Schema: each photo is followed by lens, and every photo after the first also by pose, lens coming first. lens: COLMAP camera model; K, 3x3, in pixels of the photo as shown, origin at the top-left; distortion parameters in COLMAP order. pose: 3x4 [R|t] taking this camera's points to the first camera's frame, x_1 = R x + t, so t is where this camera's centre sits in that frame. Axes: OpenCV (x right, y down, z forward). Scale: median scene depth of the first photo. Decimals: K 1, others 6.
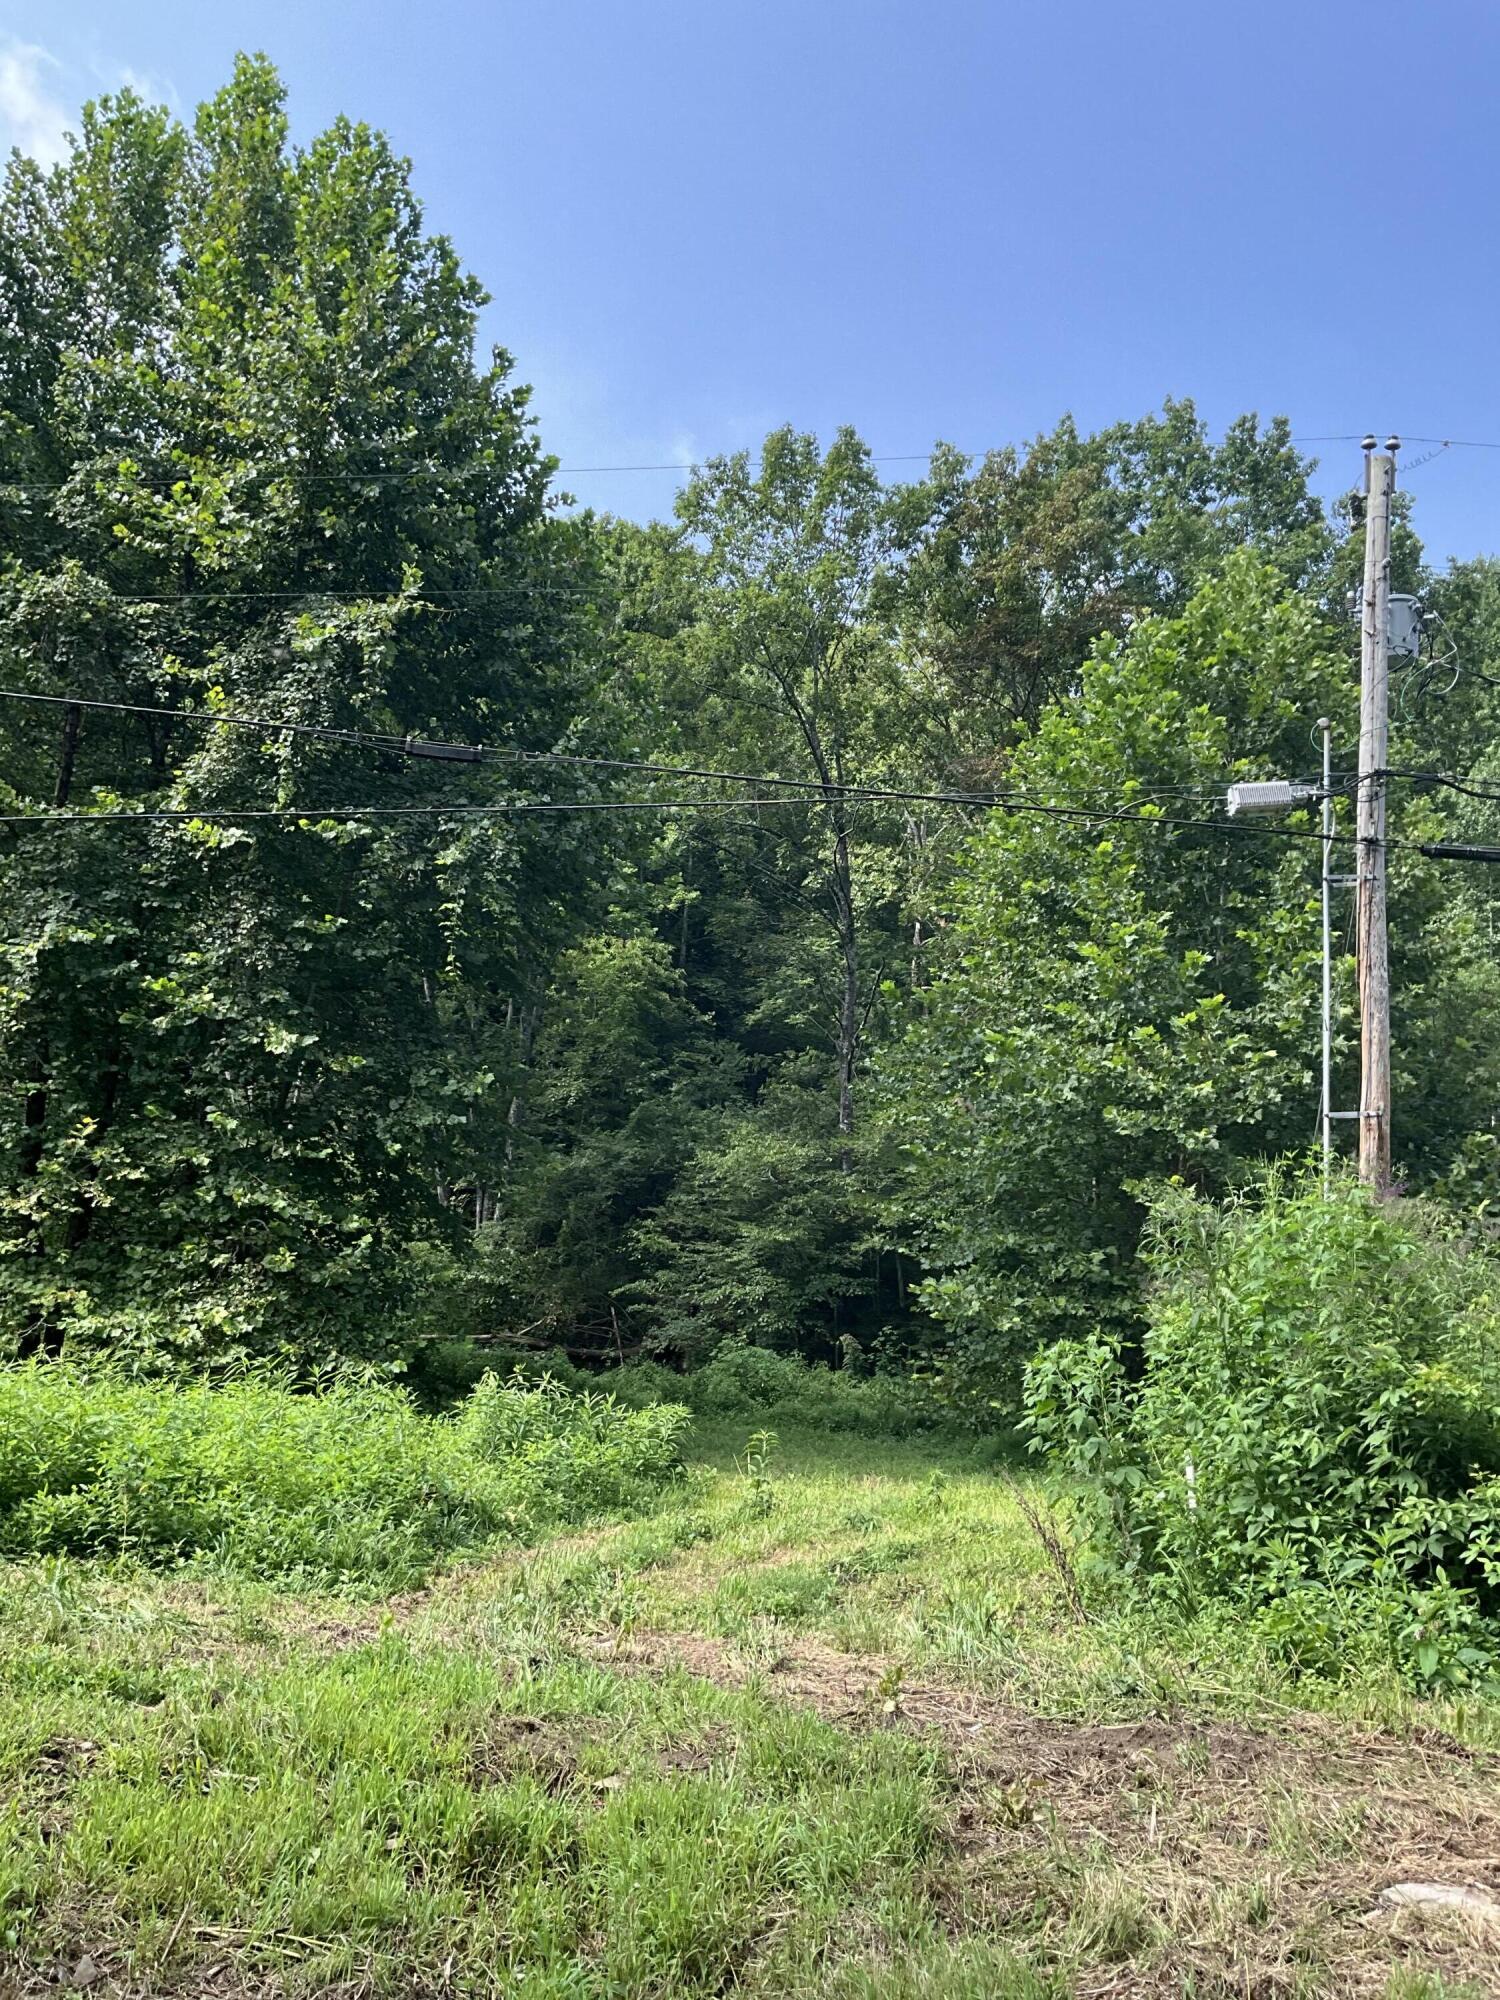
lens RADIAL K [[1663.1, 0, 744.3], [0, 1663.1, 1007.4], [0, 0, 1]] dist [0.124158, -0.245957]
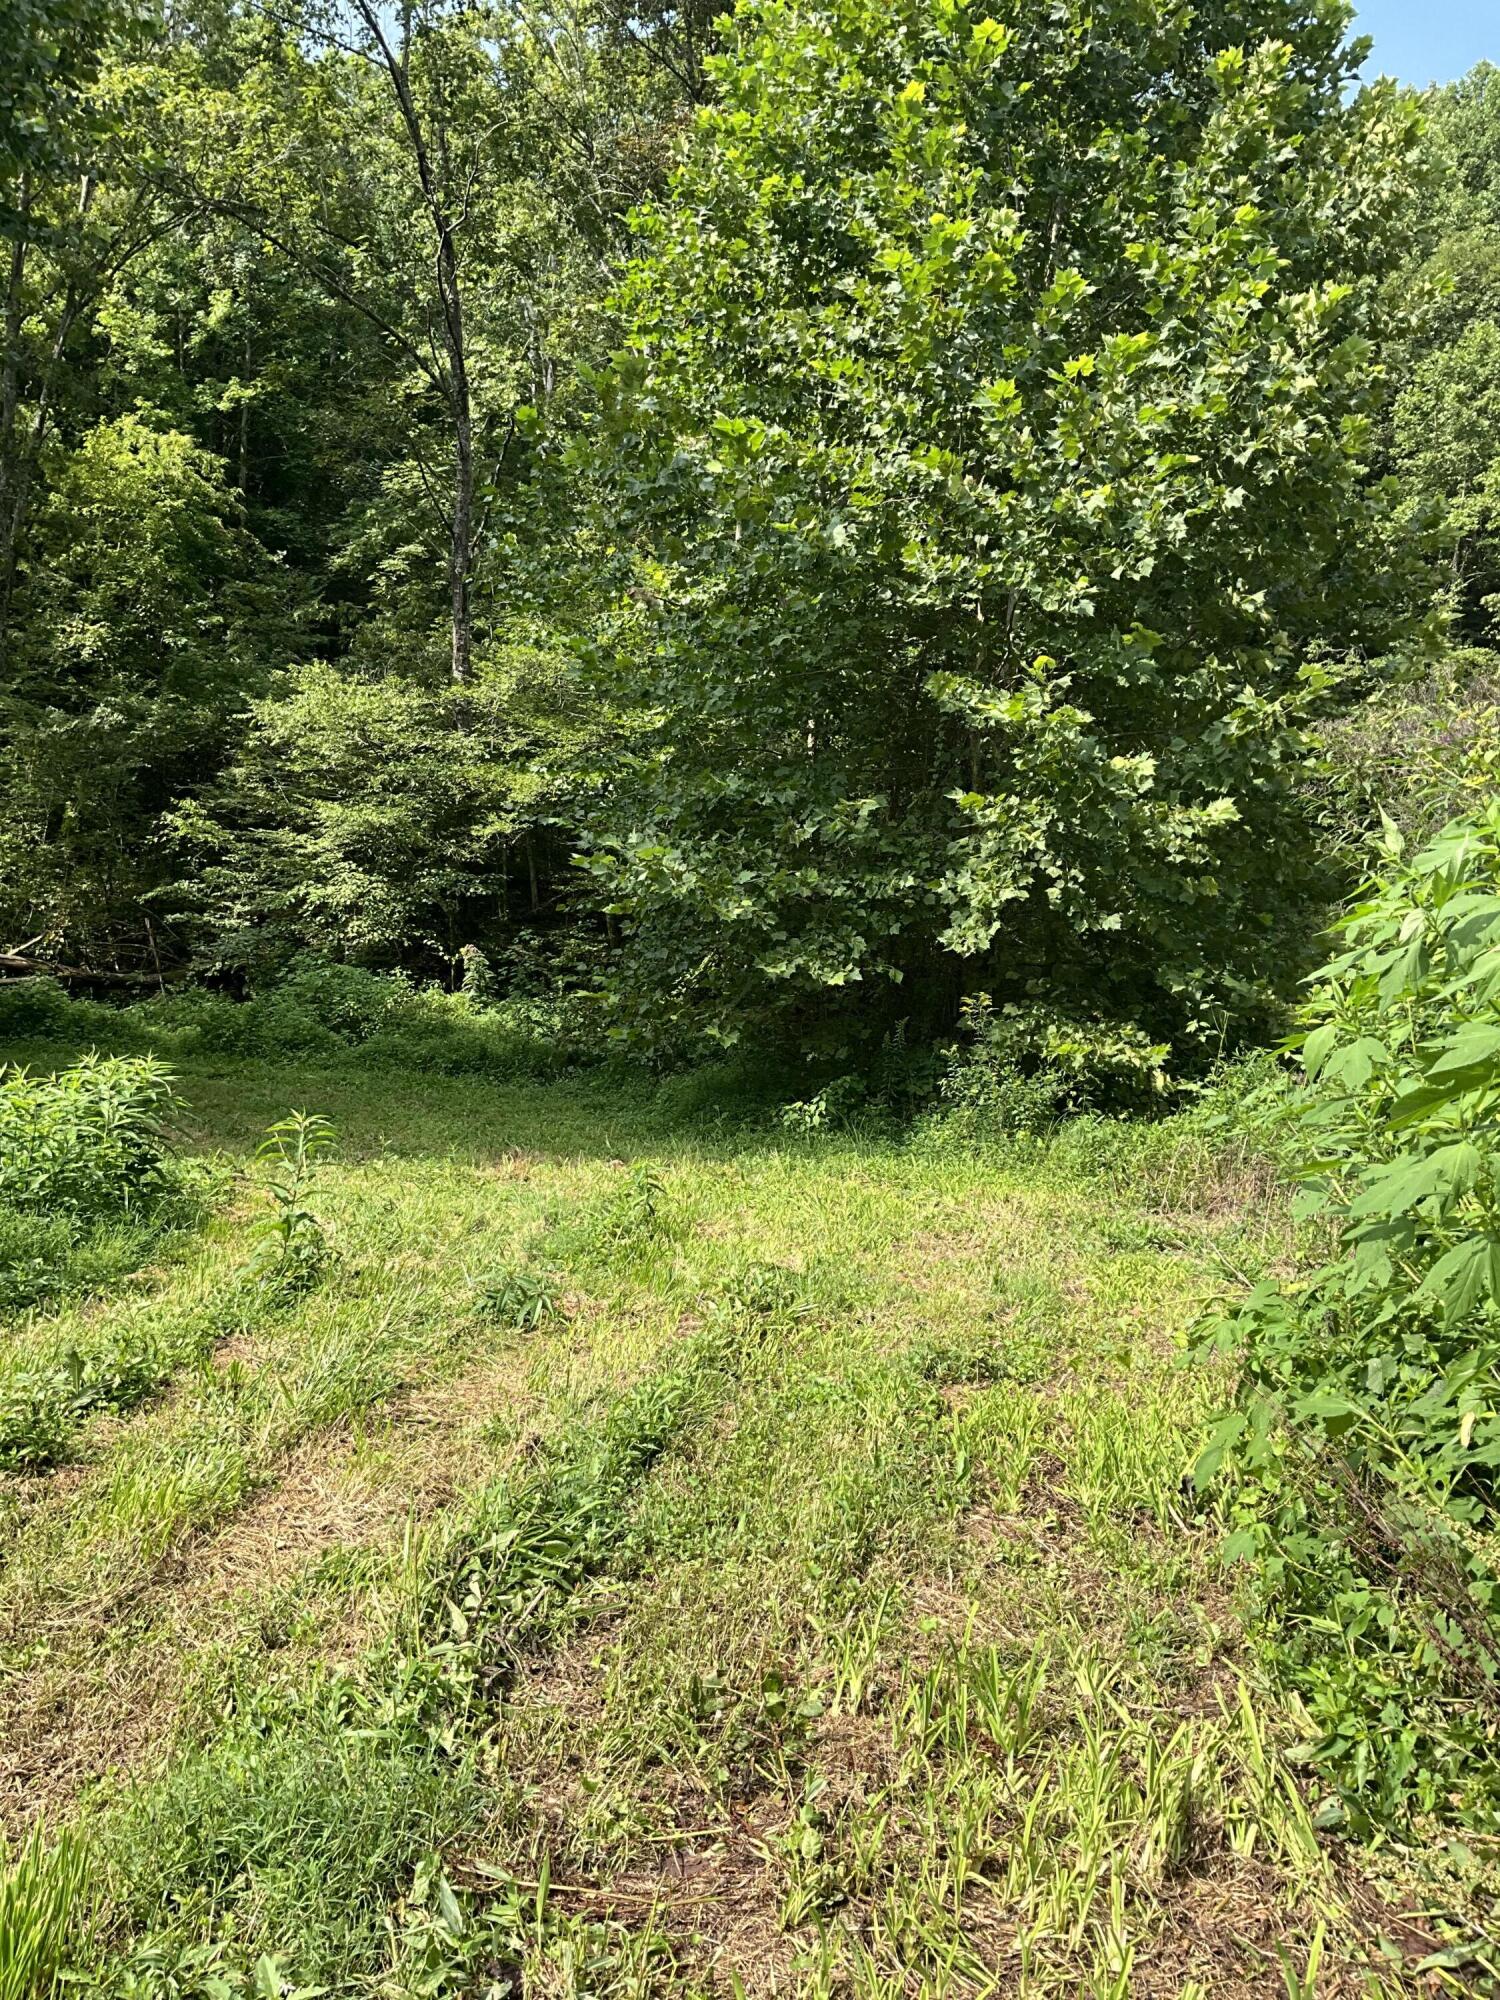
lens RADIAL K [[1662.6, 0, 754.1], [0, 1662.6, 1007.4], [0, 0, 1]] dist [0.129051, -0.275914]
pose [[0.972635, -0.023812, 0.231115, 0.012339], [-0.027556, 0.975890, 0.216517, 0.054379], [-0.230698, -0.216960, 0.948529, 0.243066]]
